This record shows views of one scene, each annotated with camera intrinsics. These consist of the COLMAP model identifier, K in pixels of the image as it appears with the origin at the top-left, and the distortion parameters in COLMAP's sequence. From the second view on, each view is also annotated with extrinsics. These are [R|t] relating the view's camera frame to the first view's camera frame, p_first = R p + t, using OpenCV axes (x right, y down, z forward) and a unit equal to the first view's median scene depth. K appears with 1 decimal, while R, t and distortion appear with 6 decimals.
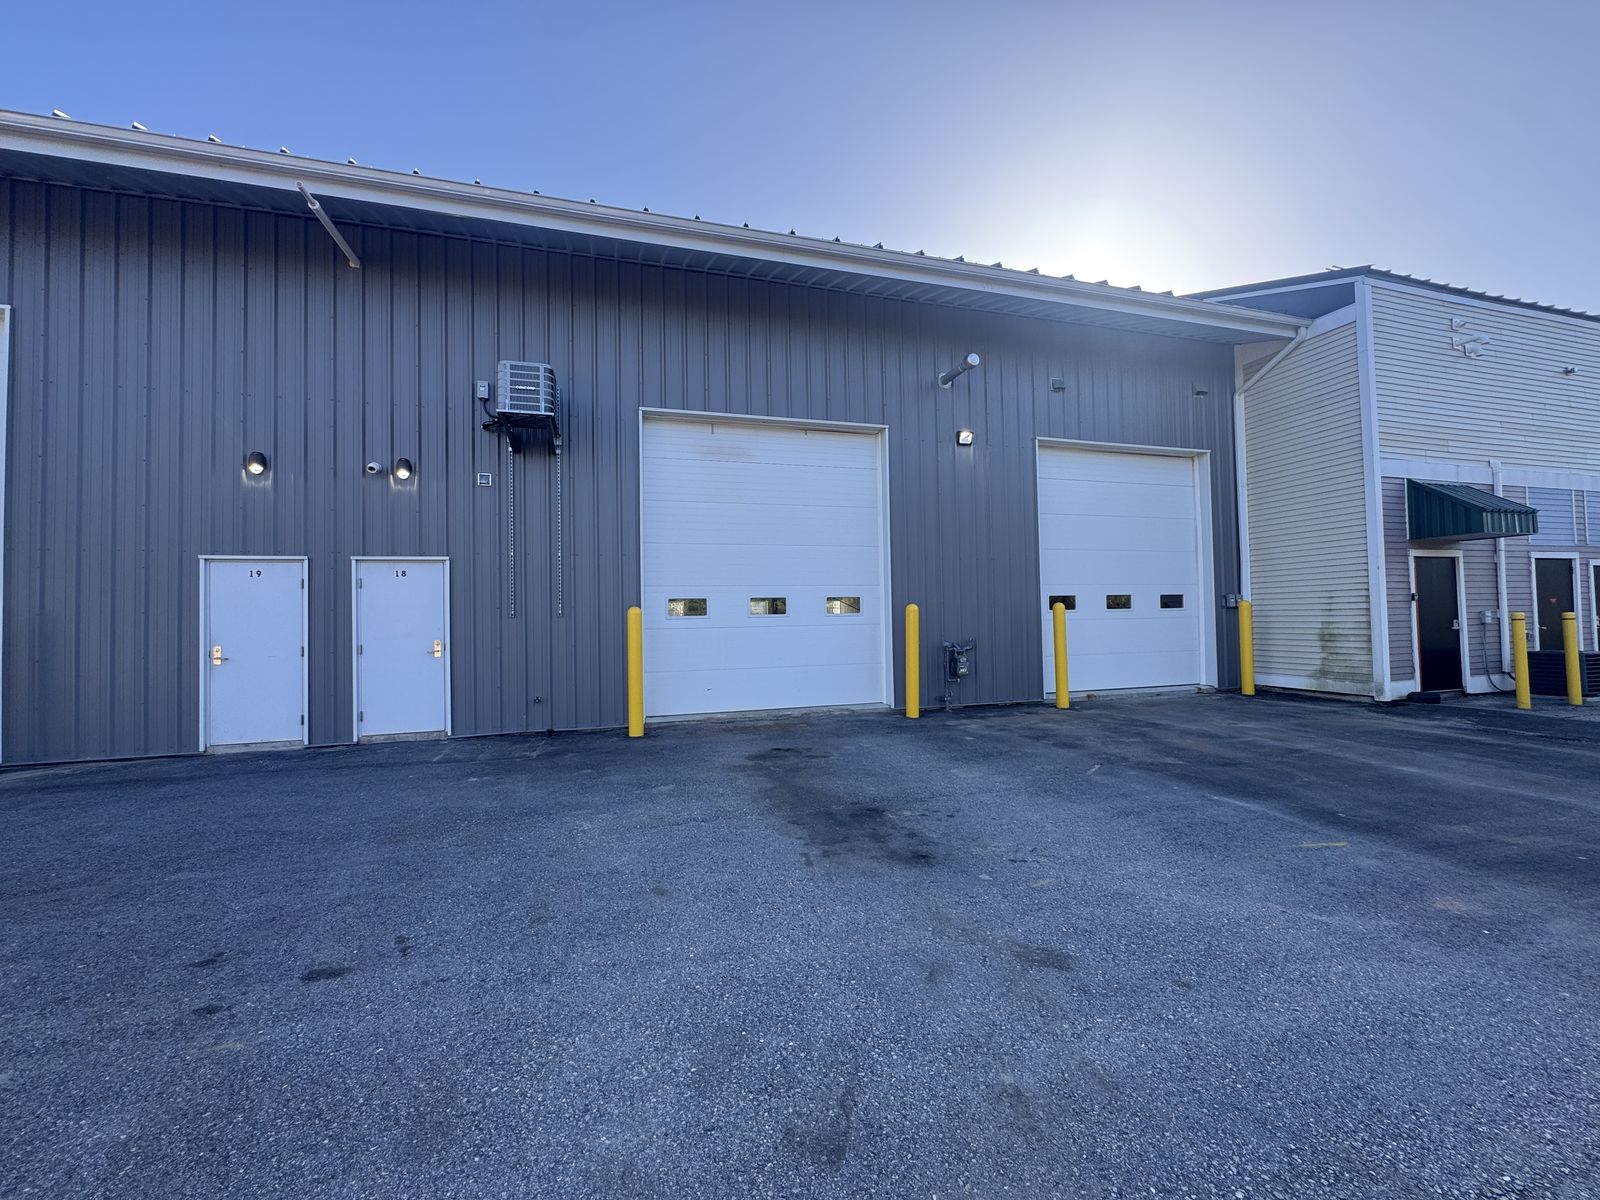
lens RADIAL K [[639.9, 0, 798.1], [0, 639.9, 601.4], [0, 0, 1]] dist [-0.001106, 0.000001]
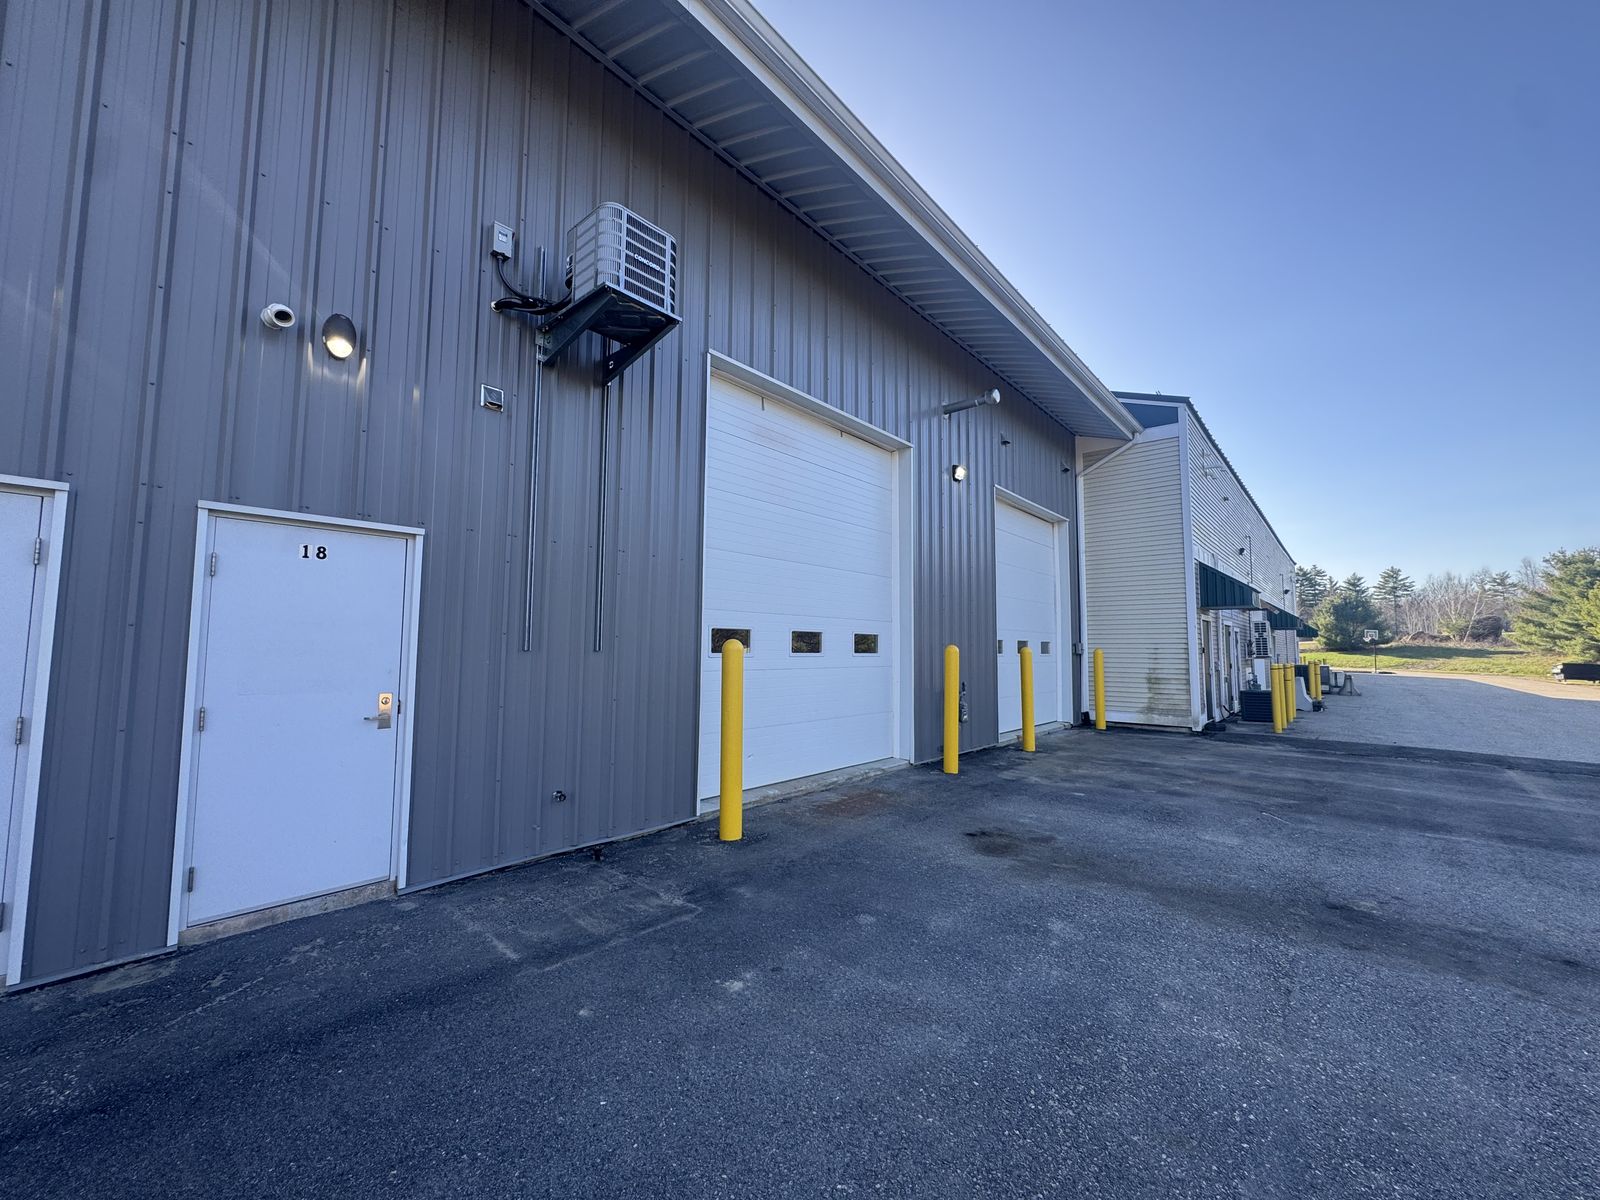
lens RADIAL K [[639.9, 0, 801.2], [0, 639.9, 600.4], [0, 0, 1]] dist [-0.001106, 0.000001]
pose [[0.843191, 0.066129, 0.533531, -0.548692], [-0.036438, 0.997154, -0.066007, 0.009619], [-0.536377, 0.036216, 0.843201, 0.399751]]
